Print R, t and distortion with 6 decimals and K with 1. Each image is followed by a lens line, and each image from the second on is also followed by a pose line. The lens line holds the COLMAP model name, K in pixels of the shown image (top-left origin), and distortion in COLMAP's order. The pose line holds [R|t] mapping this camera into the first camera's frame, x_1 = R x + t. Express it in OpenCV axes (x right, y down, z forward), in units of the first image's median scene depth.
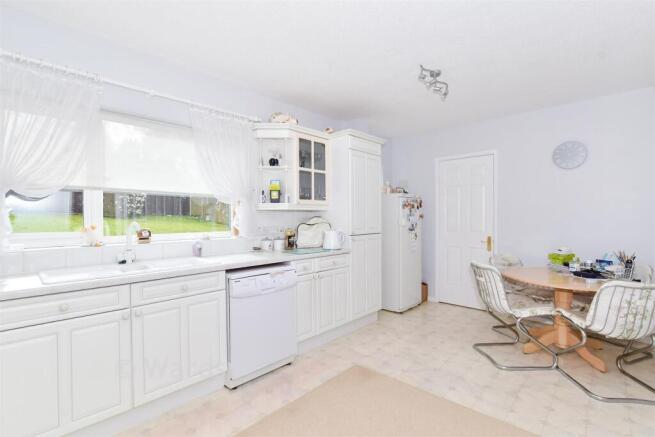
lens RADIAL K [[282.3, 0, 329.5], [0, 282.3, 217.6], [0, 0, 1]] dist [-0.028695, 0.008764]
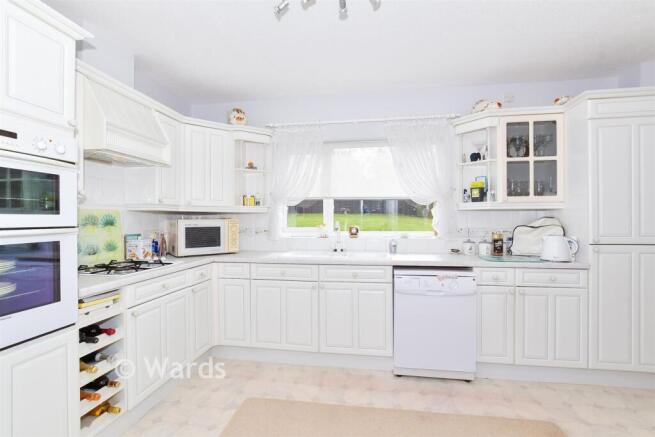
lens RADIAL K [[282.3, 0, 329.5], [0, 282.3, 217.6], [0, 0, 1]] dist [-0.028695, 0.008764]
pose [[0.610779, 0.001631, -0.791799, 0.232144], [-0.000989, 0.999999, 0.001297, -0.002715], [0.791800, -0.000009, 0.610780, 0.081869]]
